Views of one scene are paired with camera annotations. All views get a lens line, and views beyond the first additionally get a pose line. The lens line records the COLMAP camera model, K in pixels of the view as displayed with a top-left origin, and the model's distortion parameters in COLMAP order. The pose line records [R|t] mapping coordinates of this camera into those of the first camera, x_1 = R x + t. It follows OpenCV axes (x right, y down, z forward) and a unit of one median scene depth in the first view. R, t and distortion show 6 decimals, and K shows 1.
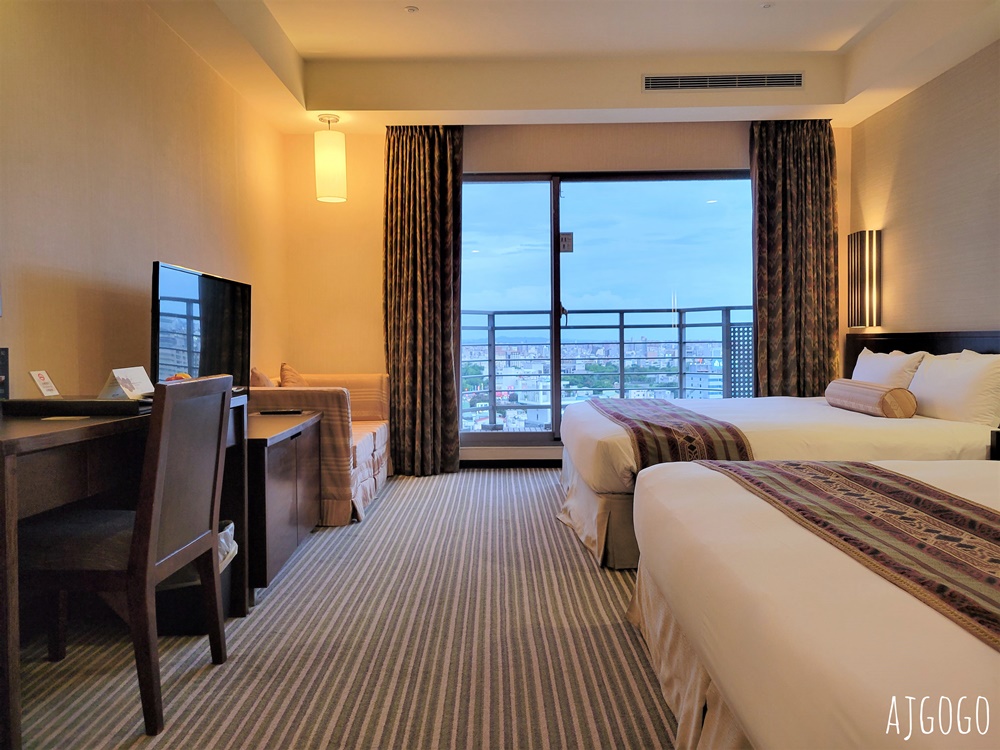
lens RADIAL K [[762.0, 0, 509.7], [0, 762.0, 362.9], [0, 0, 1]] dist [0.054651, -0.051721]
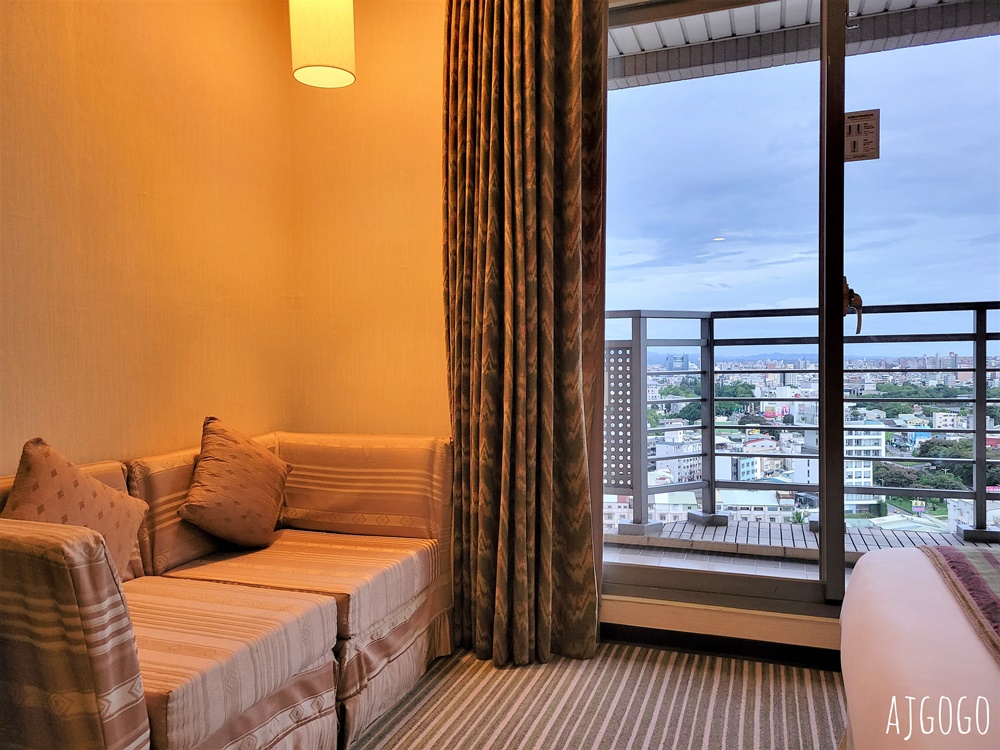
lens RADIAL K [[762.0, 0, 494.3], [0, 762.0, 377.0], [0, 0, 1]] dist [0.054651, -0.051721]
pose [[0.934807, 0.007705, -0.355072, 0.039235], [-0.009034, 0.999957, -0.002087, -0.023414], [0.355041, 0.005159, 0.934837, 0.557068]]
